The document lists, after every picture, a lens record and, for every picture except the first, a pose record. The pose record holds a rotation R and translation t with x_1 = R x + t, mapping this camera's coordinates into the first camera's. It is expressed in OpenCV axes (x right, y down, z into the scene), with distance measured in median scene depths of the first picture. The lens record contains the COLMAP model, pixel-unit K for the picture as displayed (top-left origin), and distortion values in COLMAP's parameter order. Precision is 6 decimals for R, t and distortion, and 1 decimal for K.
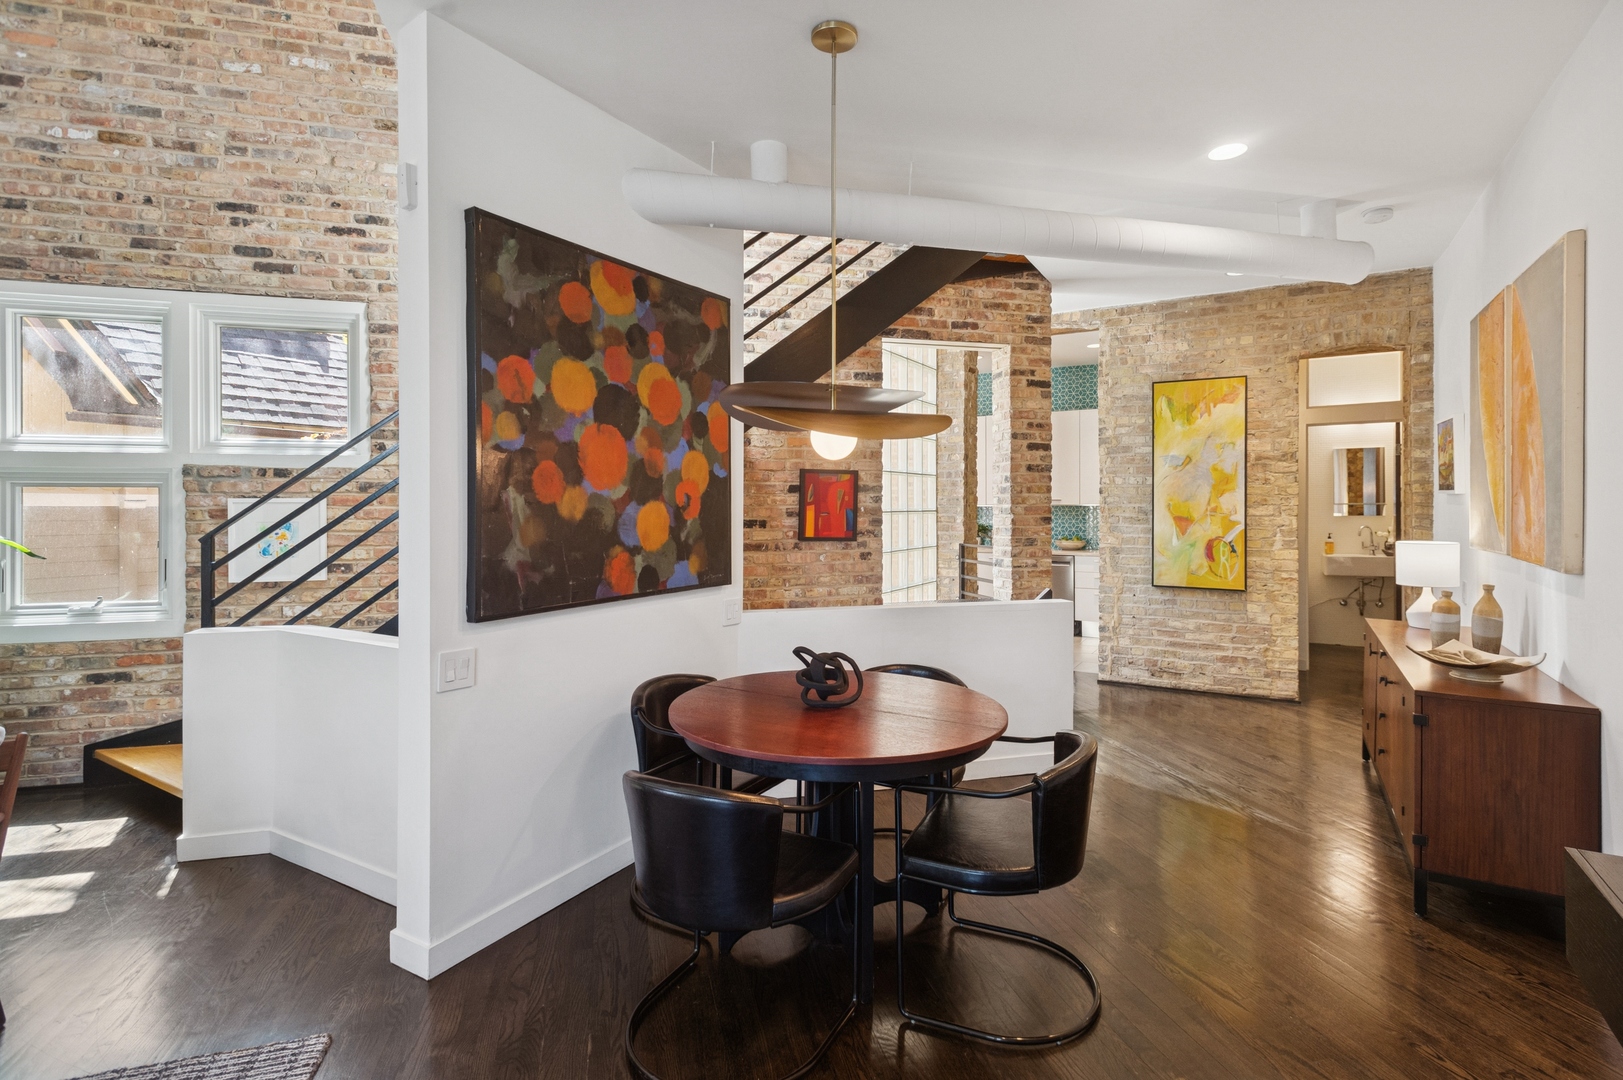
lens RADIAL K [[777.3, 0, 819.2], [0, 777.3, 501.4], [0, 0, 1]] dist [0.018733, -0.007872]
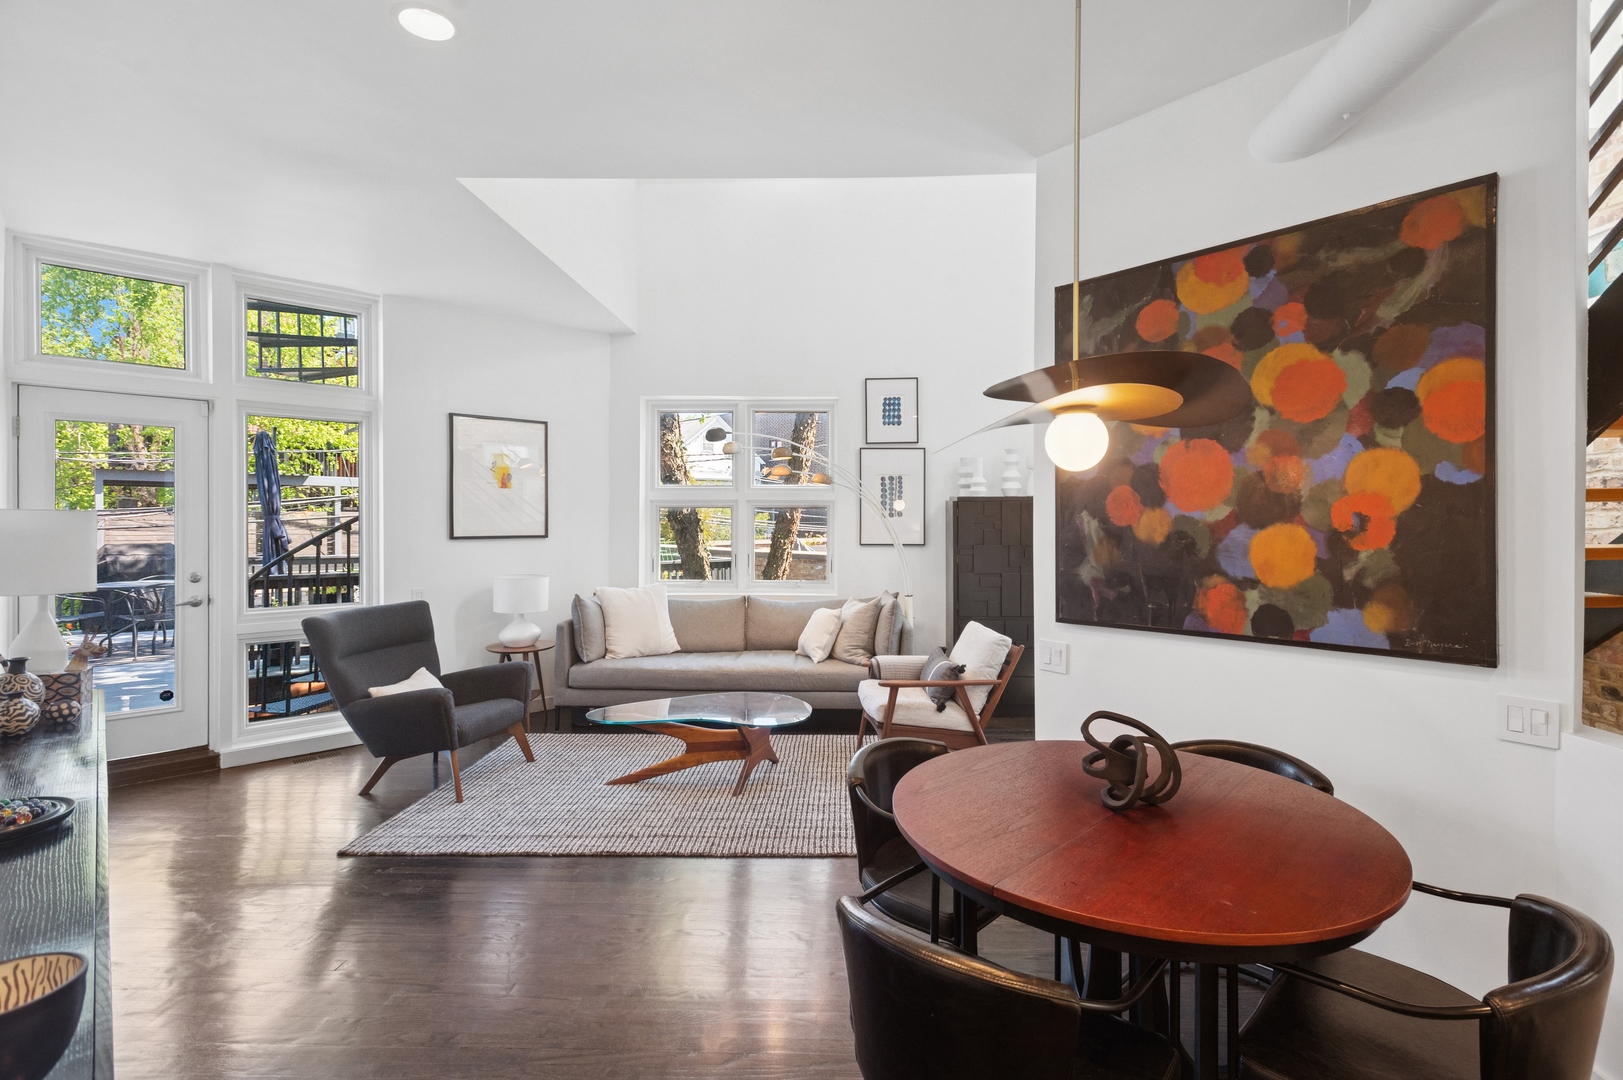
lens RADIAL K [[781.8, 0, 843.4], [0, 781.8, 523.8], [0, 0, 1]] dist [0.017630, -0.008027]
pose [[-0.283928, 0.003491, -0.958839, 0.396884], [0.003714, 0.999990, 0.002540, -0.002464], [0.958838, -0.002840, -0.283938, 0.478659]]
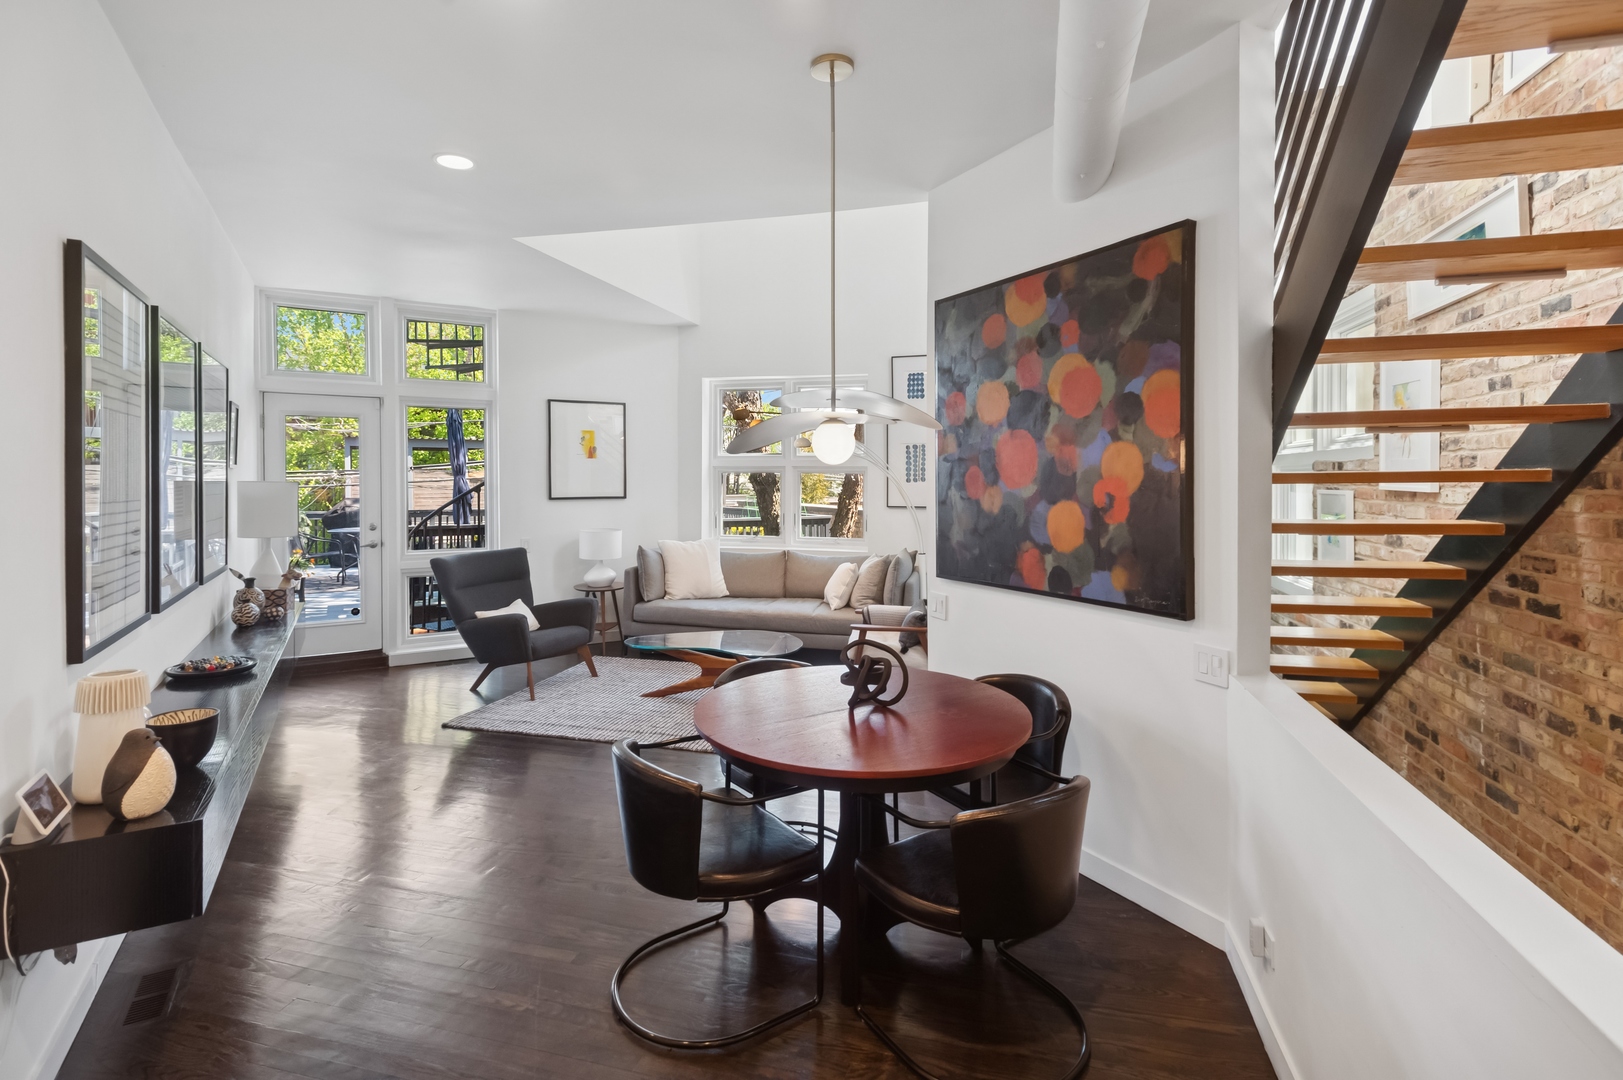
lens RADIAL K [[798.0, 0, 815.7], [0, 798.0, 487.7], [0, 0, 1]] dist [0.009895, -0.000878]
pose [[-0.507549, 0.012974, -0.861525, 0.468572], [0.001917, 0.999901, 0.013928, -0.018146], [0.861621, 0.005418, -0.507523, 0.735418]]
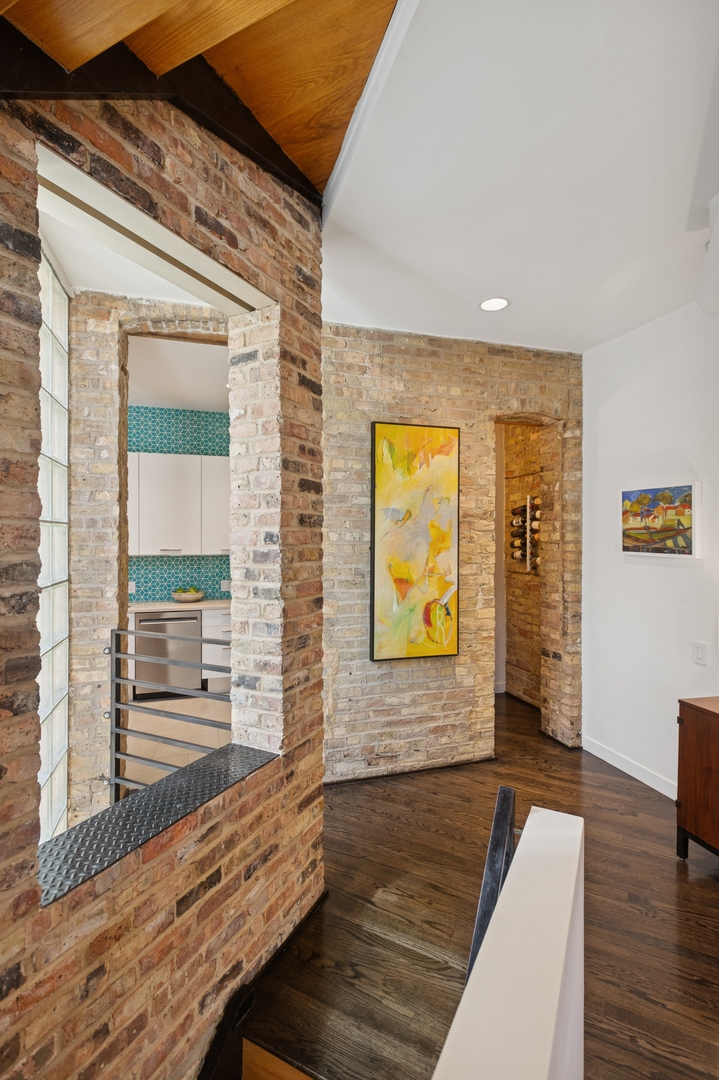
lens RADIAL K [[517.2, 0, 364.1], [0, 517.2, 539.5], [0, 0, 1]] dist [0.018733, -0.007872]
pose [[0.680121, -0.001516, 0.733099, 0.007863], [-0.003110, 0.999983, 0.004952, -0.030890], [-0.733094, -0.005648, 0.680104, 0.710250]]
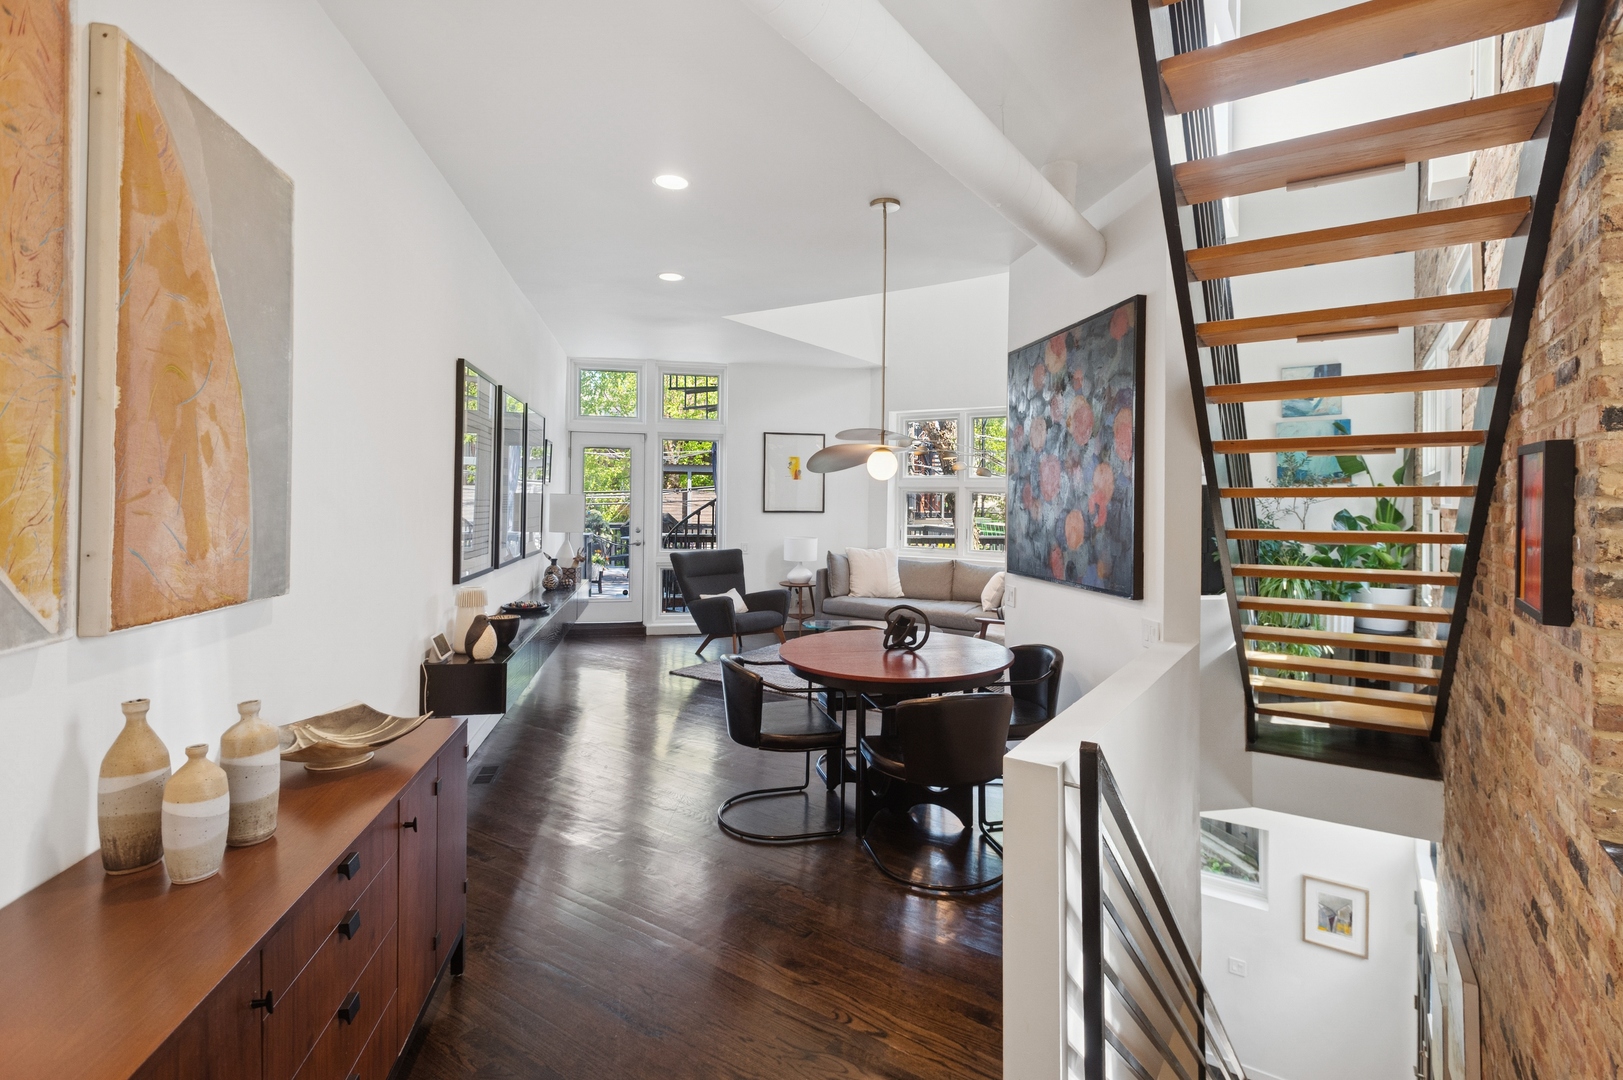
lens RADIAL K [[798.0, 0, 815.7], [0, 798.0, 487.7], [0, 0, 1]] dist [0.009895, -0.000878]
pose [[-0.760637, -0.018316, -0.648919, 0.544750], [-0.009882, 0.999813, -0.016636, -0.005763], [0.649102, -0.006241, -0.760675, 1.008513]]
